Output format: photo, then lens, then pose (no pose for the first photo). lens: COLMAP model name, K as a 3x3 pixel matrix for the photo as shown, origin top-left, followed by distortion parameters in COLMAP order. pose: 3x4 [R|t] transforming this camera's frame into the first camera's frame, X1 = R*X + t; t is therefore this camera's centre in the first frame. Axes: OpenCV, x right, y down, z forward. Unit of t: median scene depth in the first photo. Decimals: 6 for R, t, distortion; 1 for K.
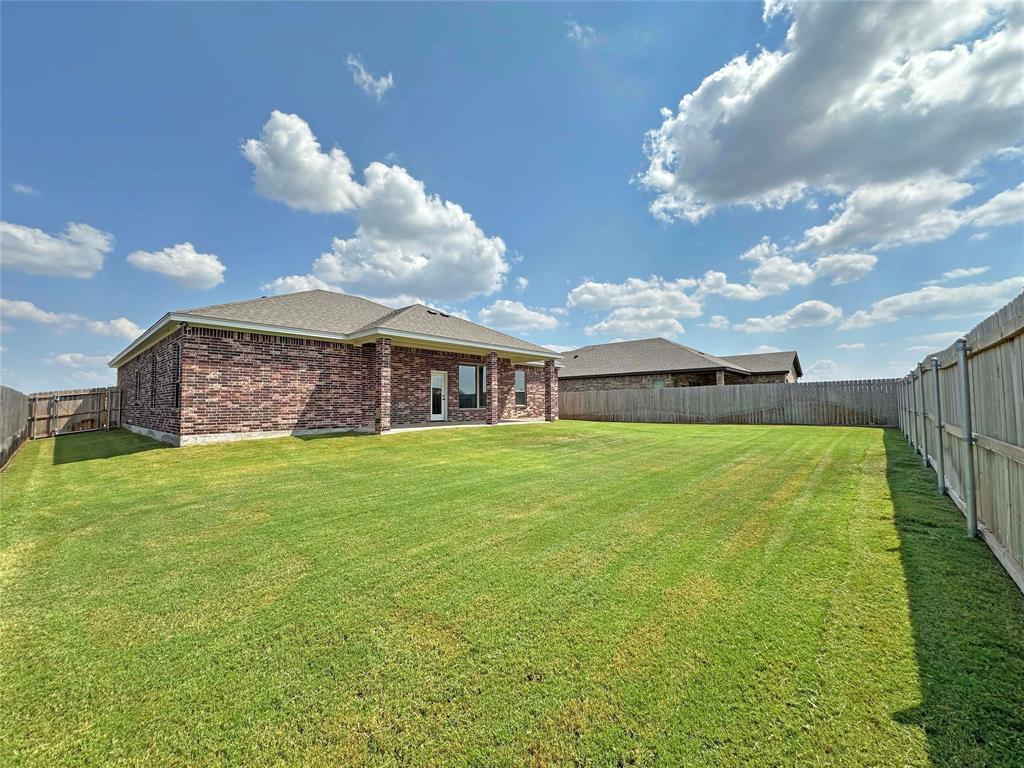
lens RADIAL K [[418.5, 0, 511.9], [0, 418.5, 407.4], [0, 0, 1]] dist [0.014470, -0.000062]
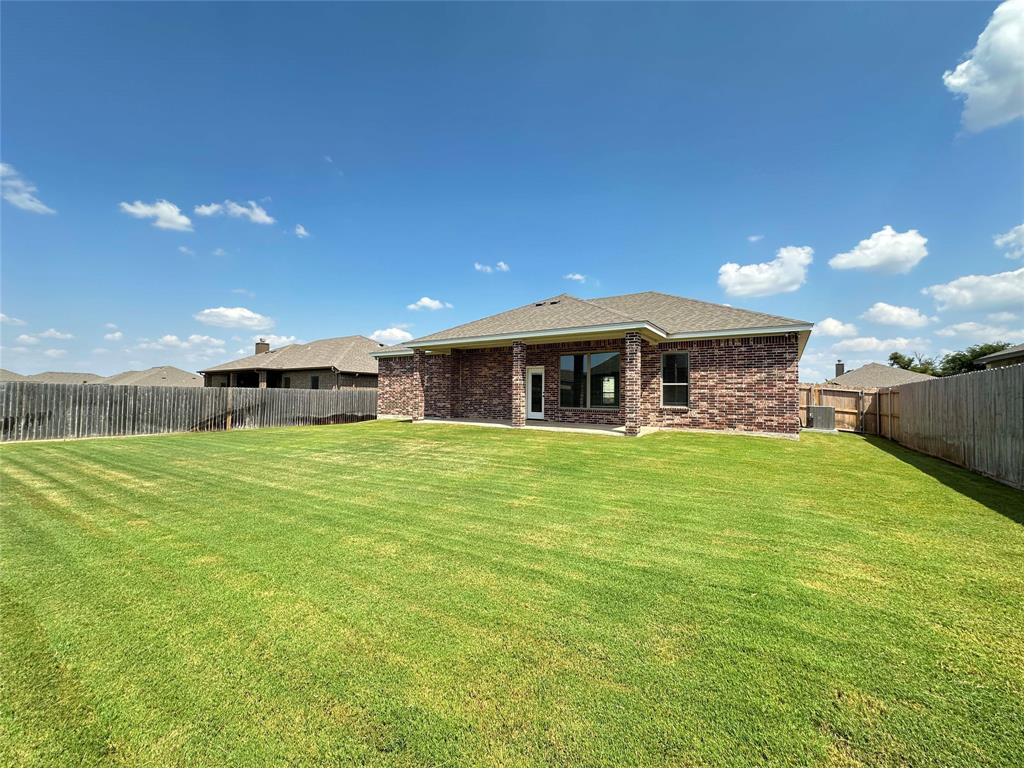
lens RADIAL K [[410.4, 0, 510.4], [0, 410.4, 384.2], [0, 0, 1]] dist [-0.002902, -0.000097]
pose [[0.138579, -0.017188, -0.990202, 0.781849], [-0.017279, 0.999655, -0.019771, -0.029185], [0.990201, 0.019850, 0.138234, 0.879421]]
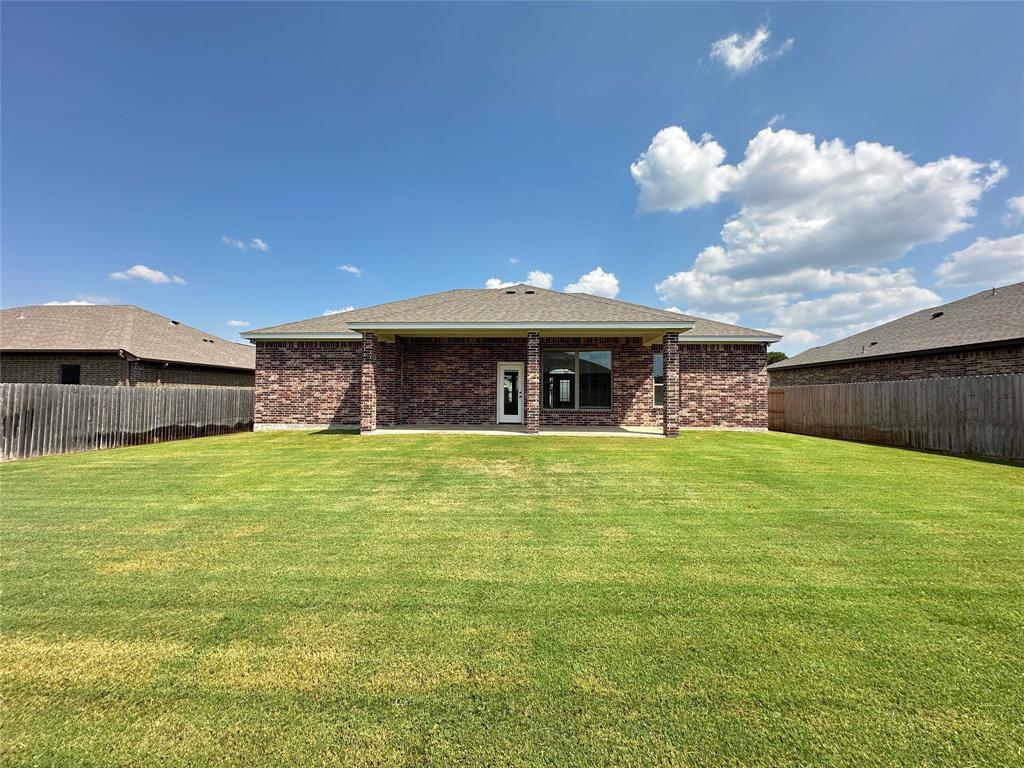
lens RADIAL K [[405.6, 0, 512.0], [0, 405.6, 384.0], [0, 0, 1]] dist [-0.003052, -0.000261]
pose [[0.624001, -0.009856, -0.781361, 0.479089], [-0.016843, 0.999519, -0.026058, -0.025513], [0.781242, 0.029421, 0.623535, 0.545273]]
